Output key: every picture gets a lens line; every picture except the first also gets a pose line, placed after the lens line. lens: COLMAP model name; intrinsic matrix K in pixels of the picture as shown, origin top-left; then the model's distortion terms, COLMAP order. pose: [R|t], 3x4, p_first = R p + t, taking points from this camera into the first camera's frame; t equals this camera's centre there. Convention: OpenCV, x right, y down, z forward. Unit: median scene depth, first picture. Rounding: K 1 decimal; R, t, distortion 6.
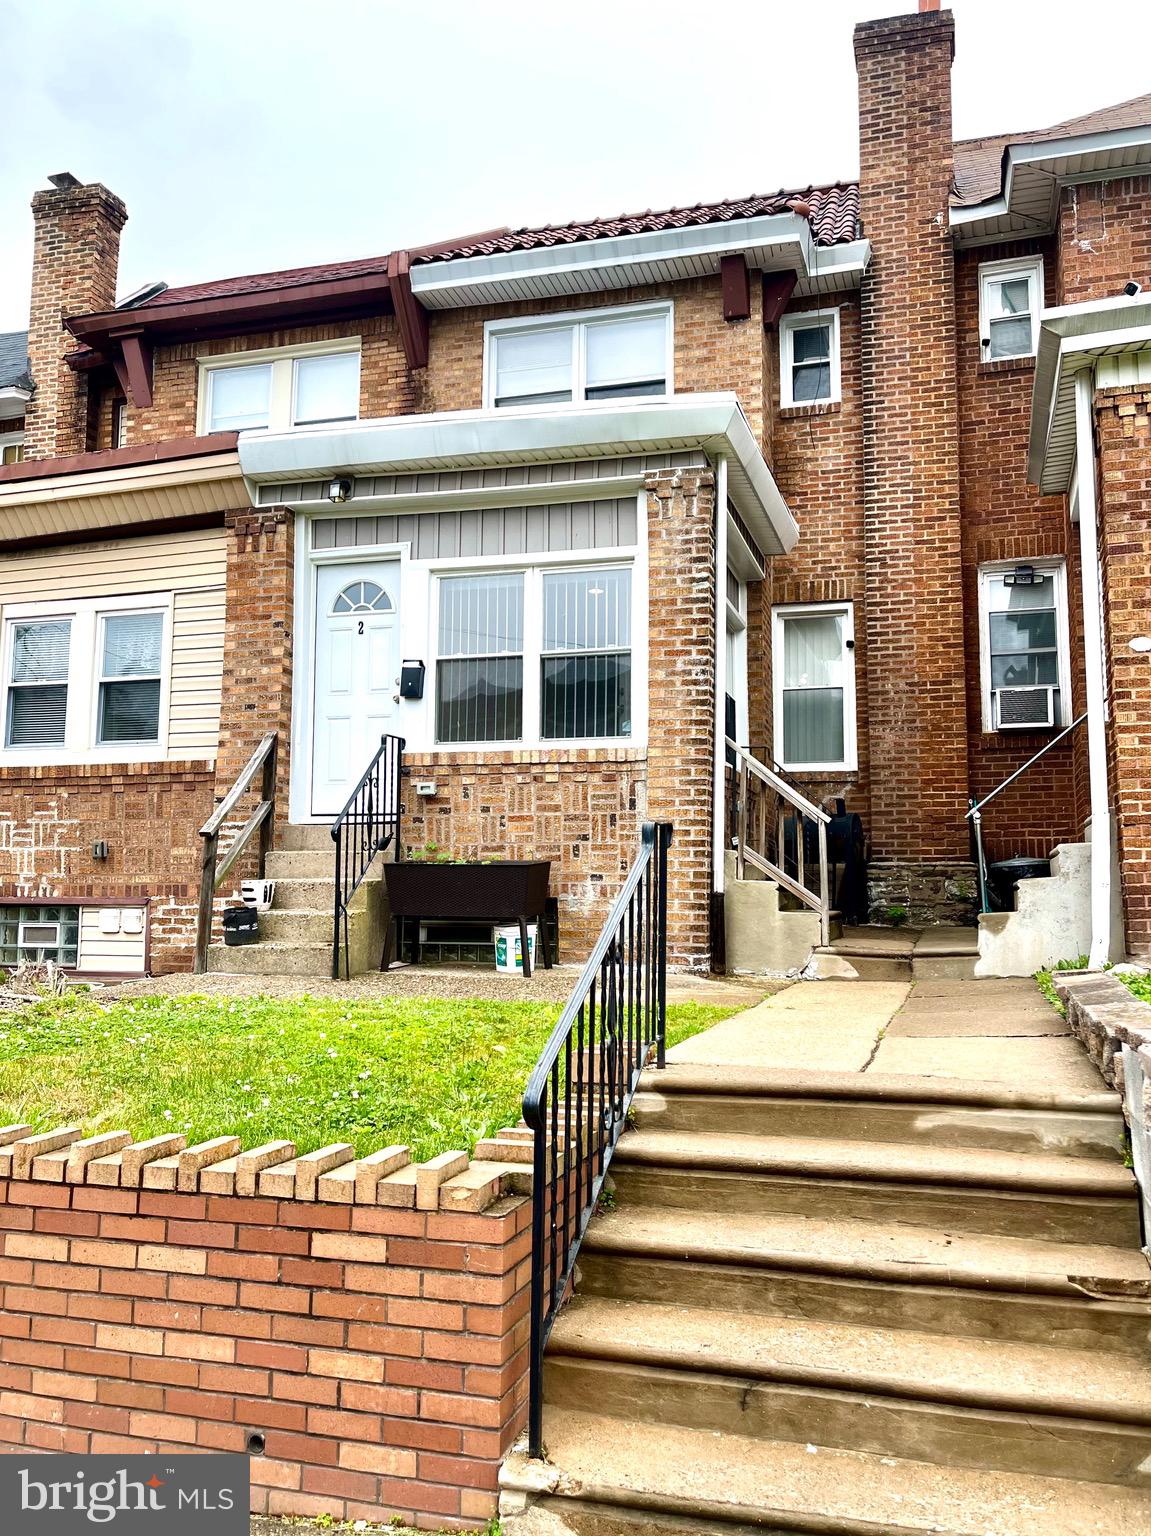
lens RADIAL K [[1210.4, 0, 575.5], [0, 1210.4, 768.0], [0, 0, 1]] dist [0.094443, -0.147848]
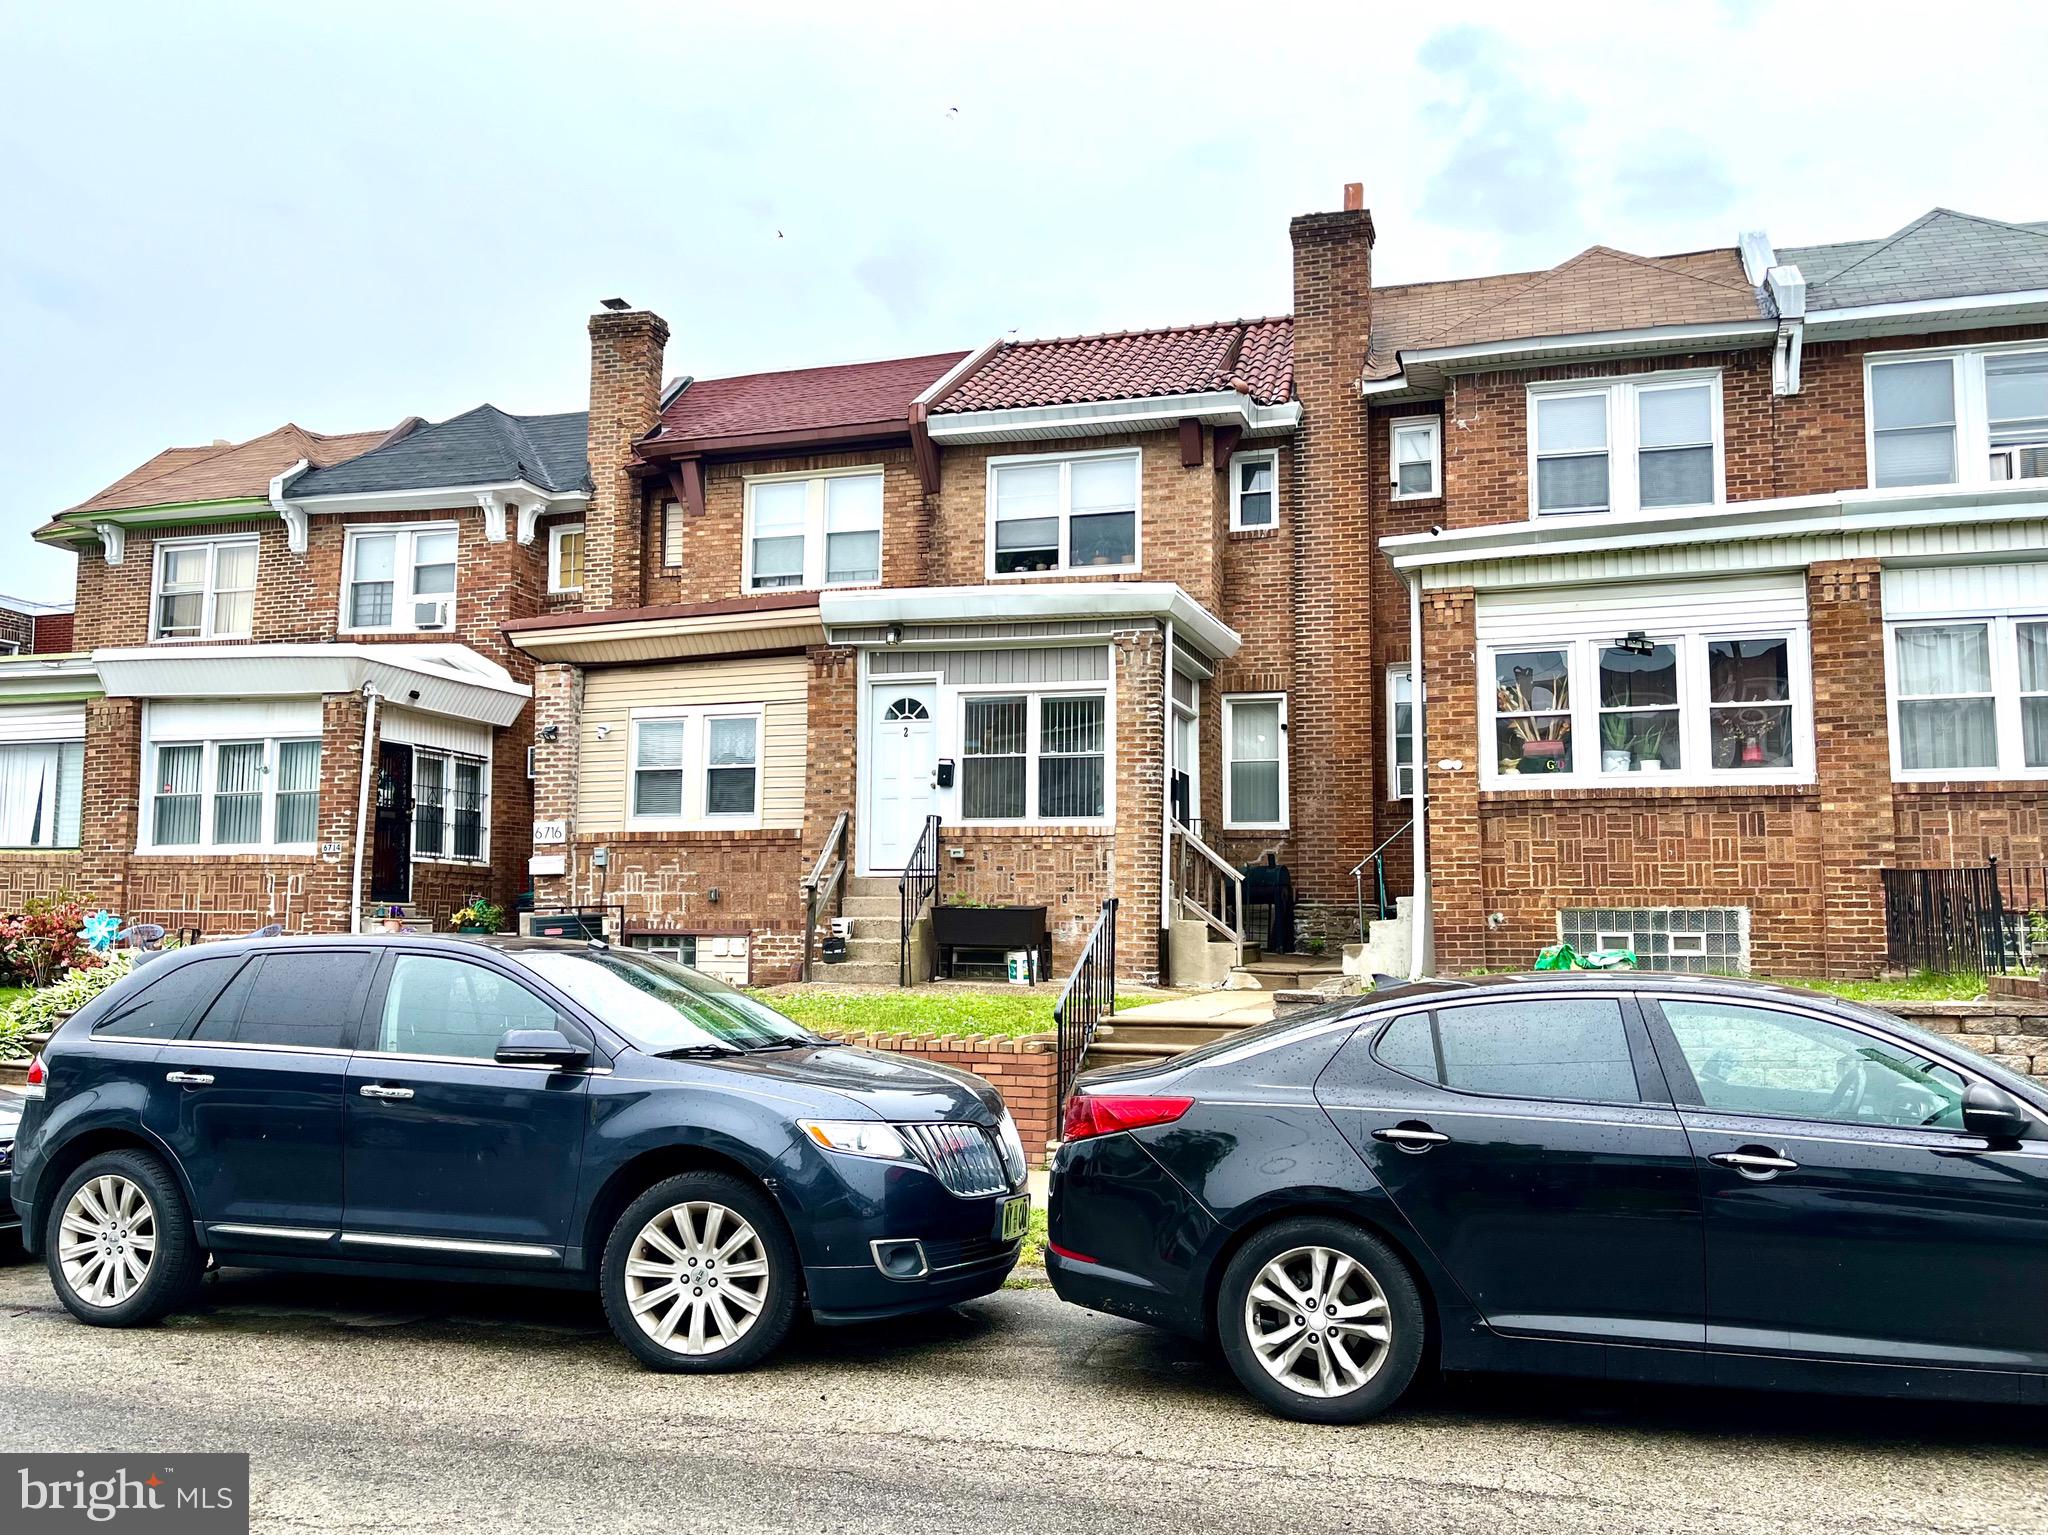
lens RADIAL K [[1550.0, 0, 1003.4], [0, 1550.0, 769.6], [0, 0, 1]] dist [0.128820, -0.113290]
pose [[0.999584, 0.001131, -0.028828, -0.014693], [-0.000926, 0.999974, 0.007120, -0.072815], [0.028835, -0.007091, 0.999559, -0.620964]]
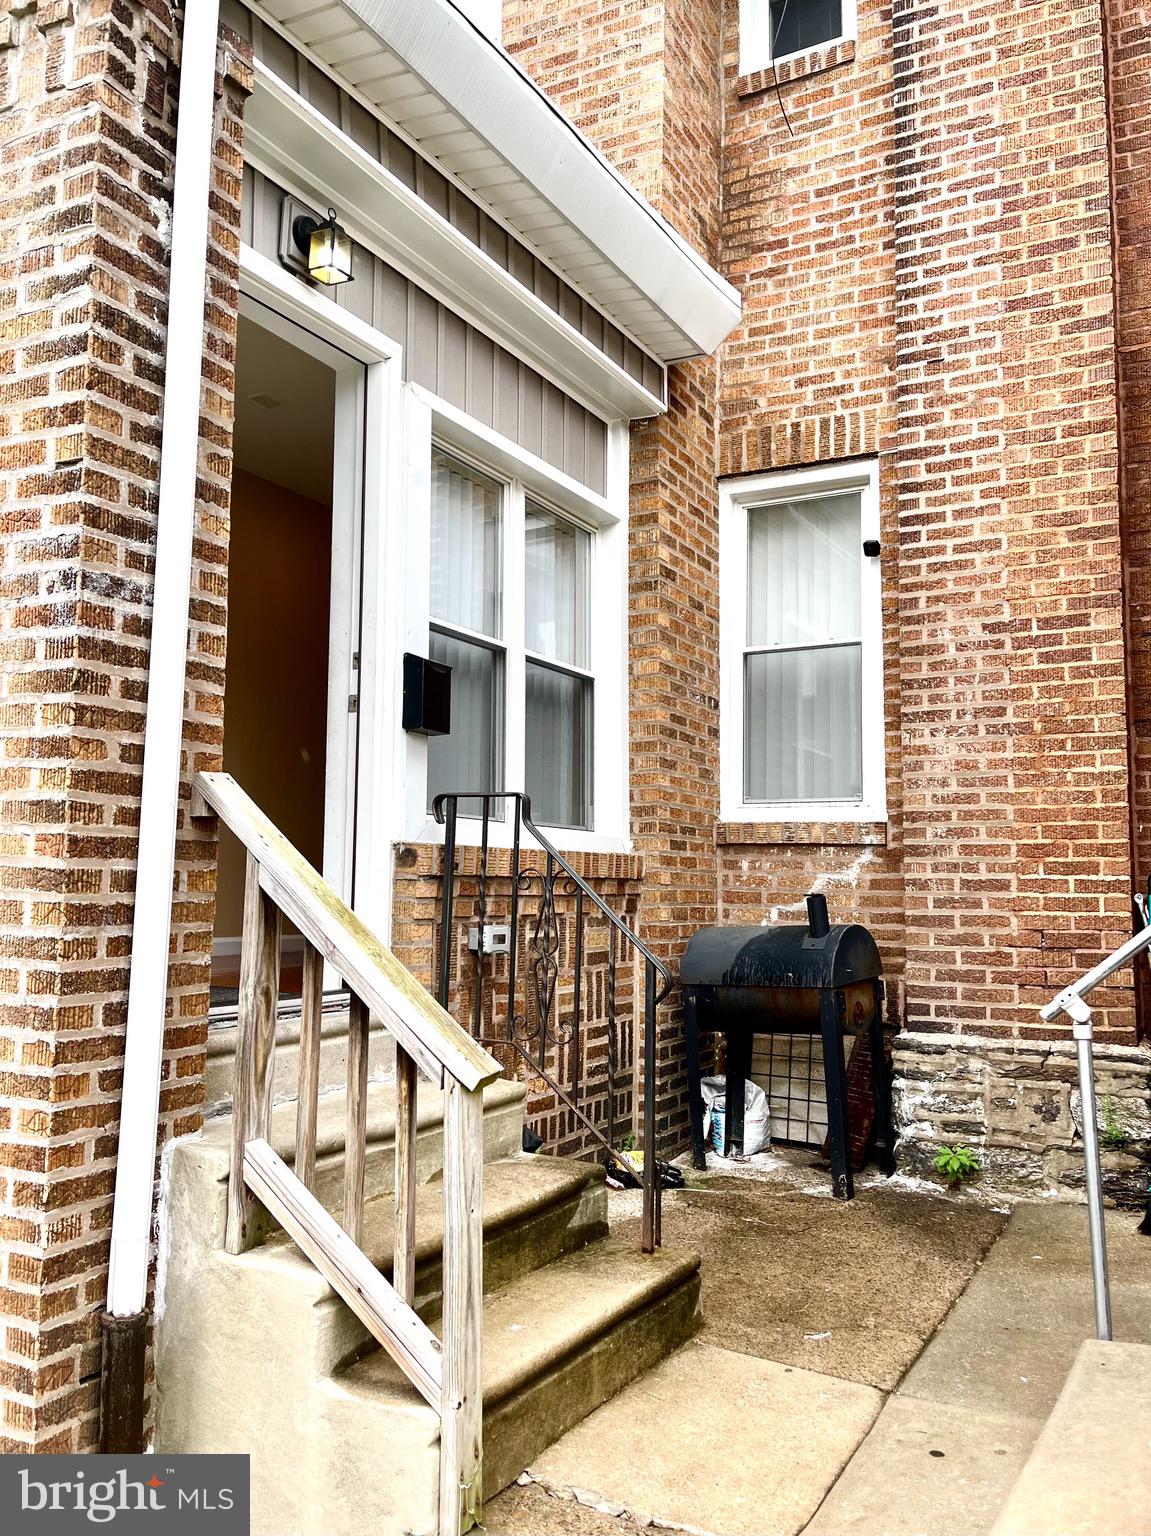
lens RADIAL K [[1225.4, 0, 575.5], [0, 1225.4, 768.0], [0, 0, 1]] dist [0.039183, -0.004689]
pose [[0.979987, -0.014103, -0.198563, 0.217246], [0.016085, 0.999836, 0.008372, -0.024550], [0.198413, -0.011398, 0.980052, 0.540496]]
